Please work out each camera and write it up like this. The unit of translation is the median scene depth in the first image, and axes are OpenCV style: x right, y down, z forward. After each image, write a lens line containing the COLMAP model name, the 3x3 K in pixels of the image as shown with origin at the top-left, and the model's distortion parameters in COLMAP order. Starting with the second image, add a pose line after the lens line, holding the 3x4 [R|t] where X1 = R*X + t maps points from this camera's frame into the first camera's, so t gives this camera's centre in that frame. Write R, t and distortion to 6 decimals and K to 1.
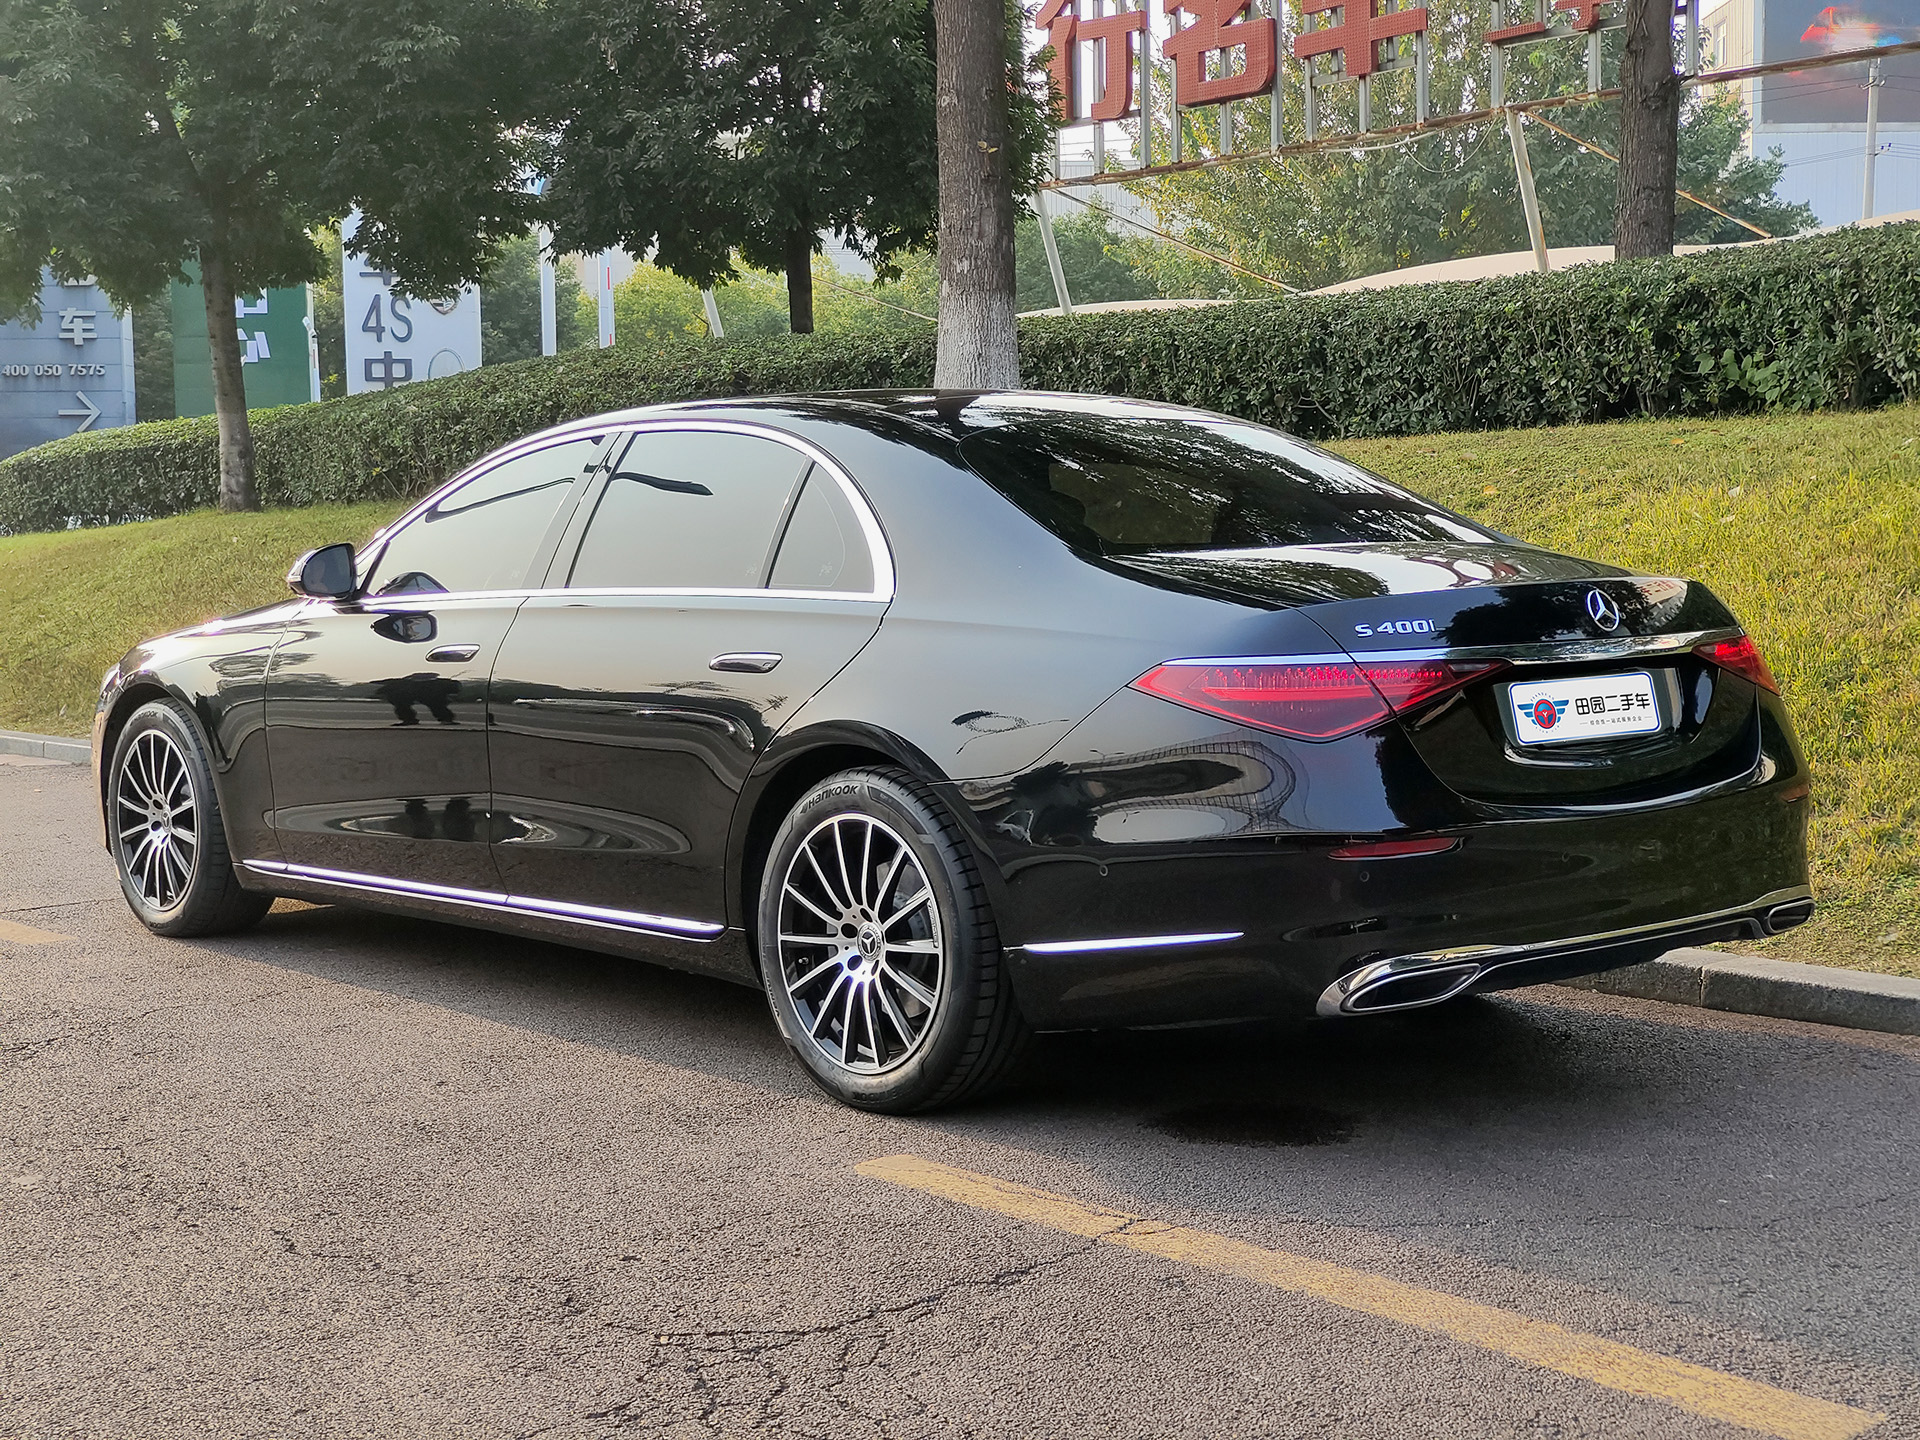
lens RADIAL K [[2652.1, 0, 965.1], [0, 2652.1, 724.8], [0, 0, 1]] dist [0.139117, 0.000000]
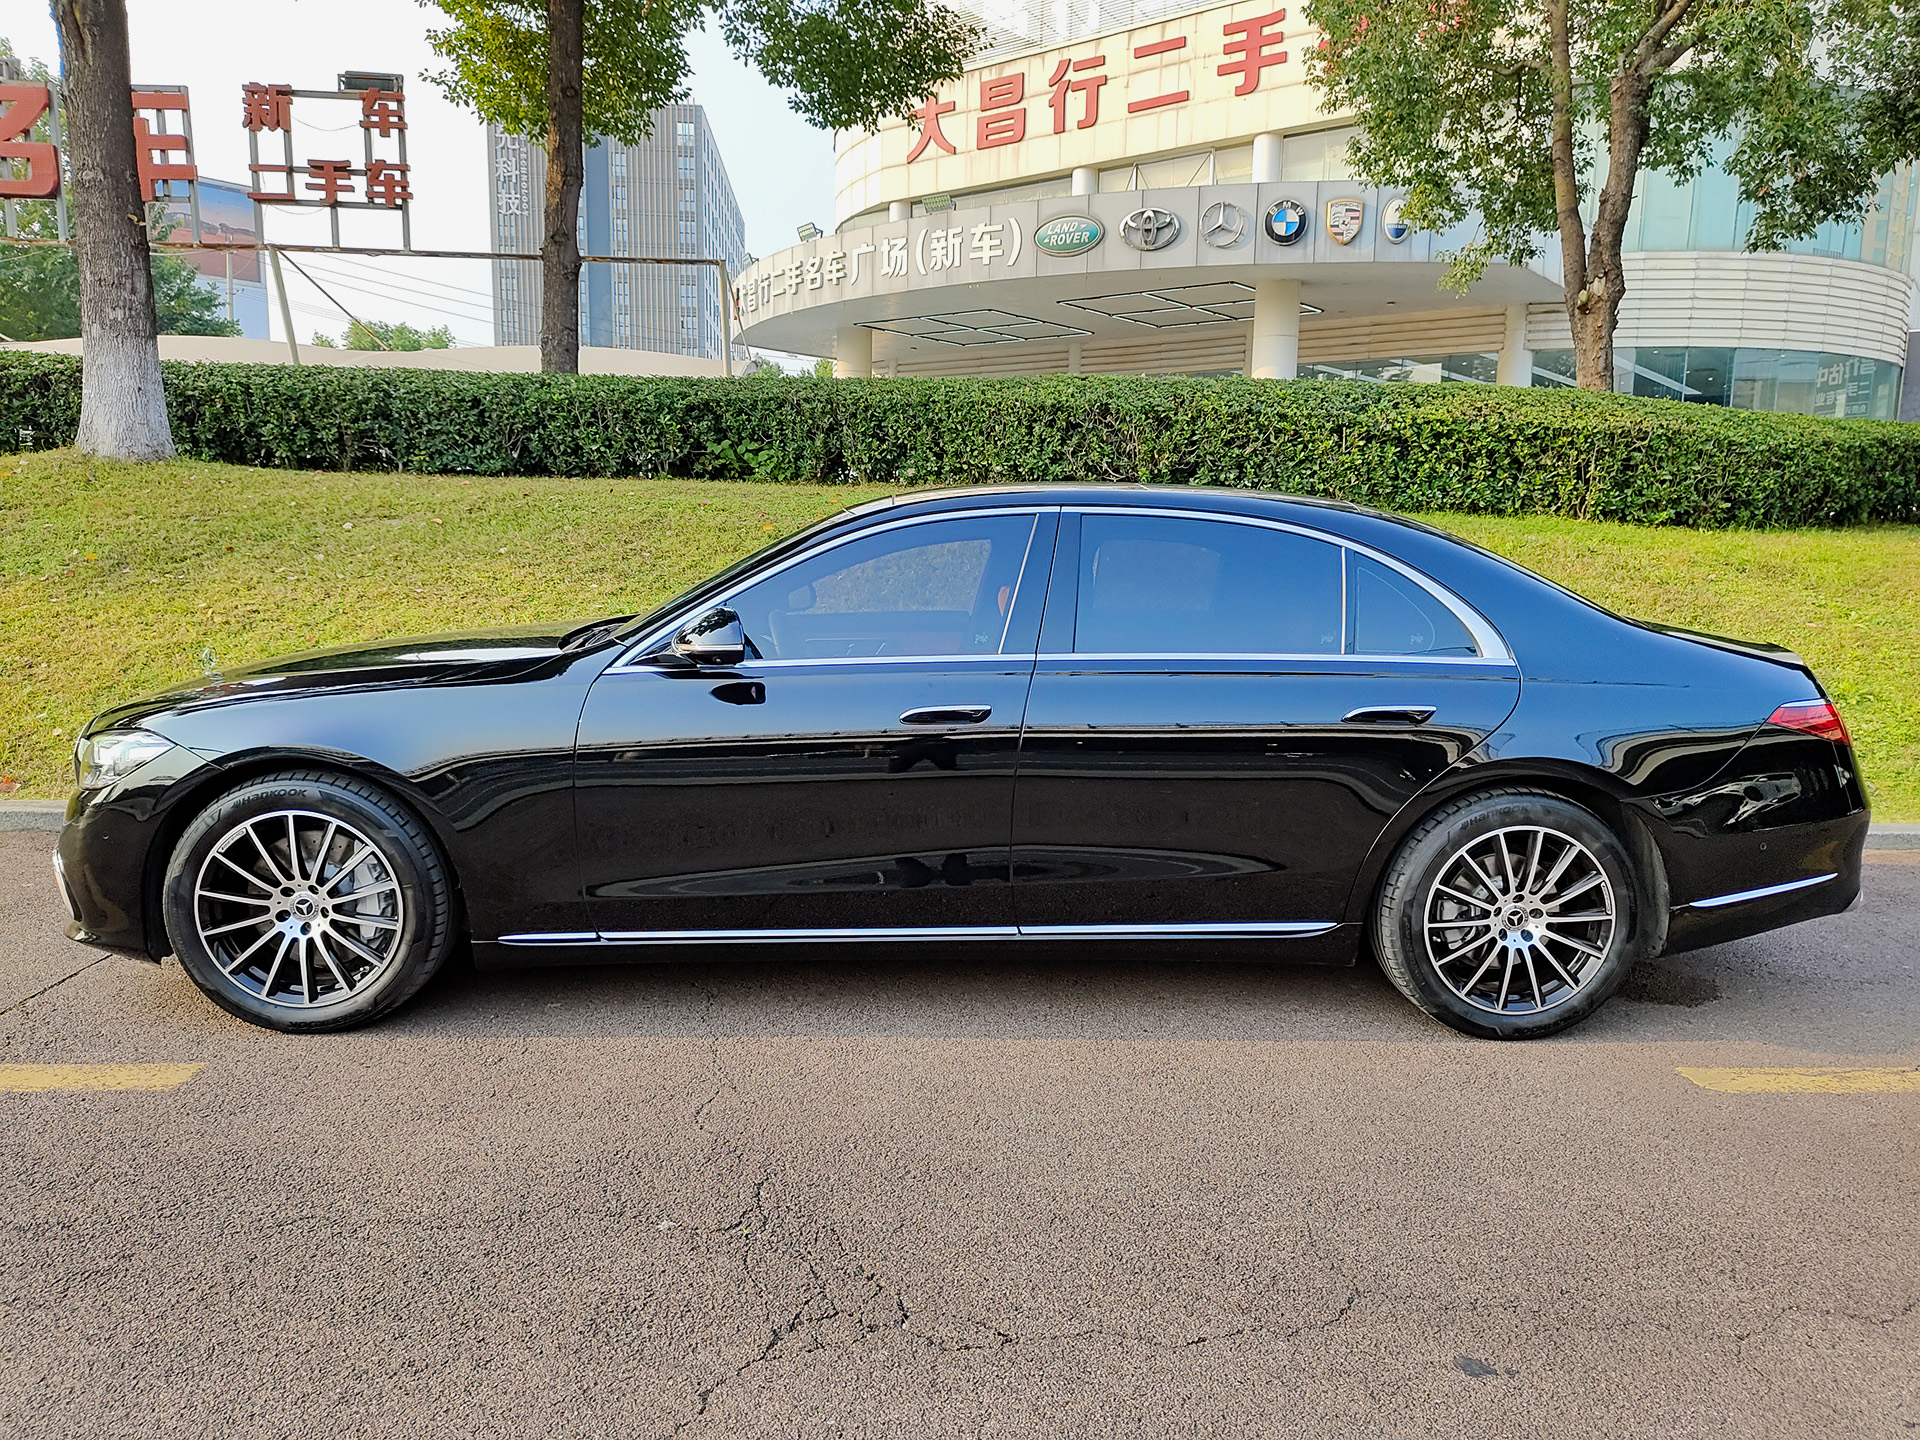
lens RADIAL K [[1362.4, 0, 960.1], [0, 1362.4, 707.4], [0, 0, 1]] dist [0.034939, -0.041481]
pose [[0.614429, -0.082163, 0.784682, -0.344198], [0.026364, 0.996146, 0.083660, -0.041589], [-0.788531, -0.030716, 0.614227, 0.368956]]
